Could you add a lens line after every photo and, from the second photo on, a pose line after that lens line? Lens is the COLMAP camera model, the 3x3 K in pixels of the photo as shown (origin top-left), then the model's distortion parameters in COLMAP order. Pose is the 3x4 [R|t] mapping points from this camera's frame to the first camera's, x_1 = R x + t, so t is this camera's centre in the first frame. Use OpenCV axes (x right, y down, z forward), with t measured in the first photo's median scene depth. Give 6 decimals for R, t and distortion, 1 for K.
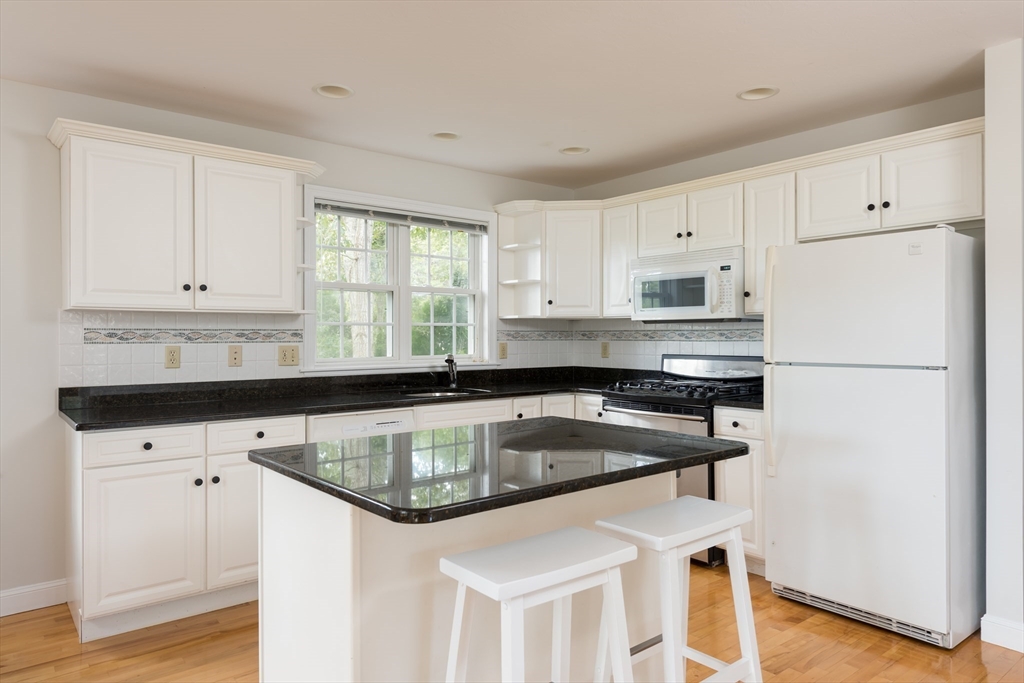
lens RADIAL K [[666.5, 0, 512.0], [0, 666.5, 341.5], [0, 0, 1]] dist [-0.002095, -0.000436]
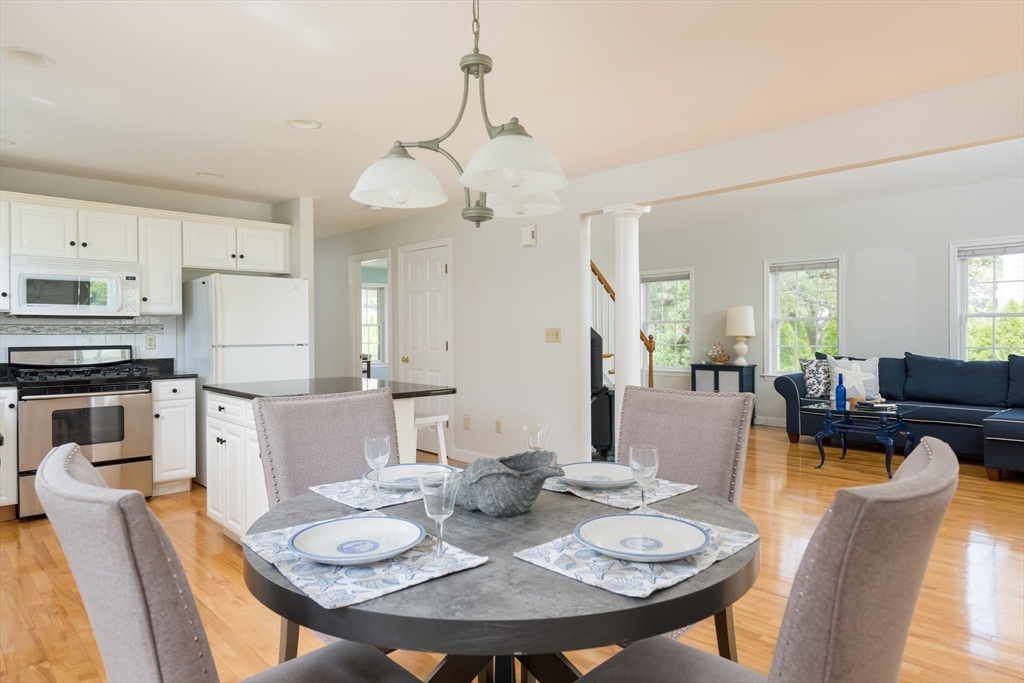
lens RADIAL K [[652.3, 0, 512.0], [0, 652.3, 341.5], [0, 0, 1]] dist [-0.002497, -0.003488]
pose [[-0.062740, -0.007525, 0.998002, -0.930243], [0.008509, 0.999931, 0.008075, 0.009633], [-0.997994, 0.008999, -0.062671, 0.303534]]
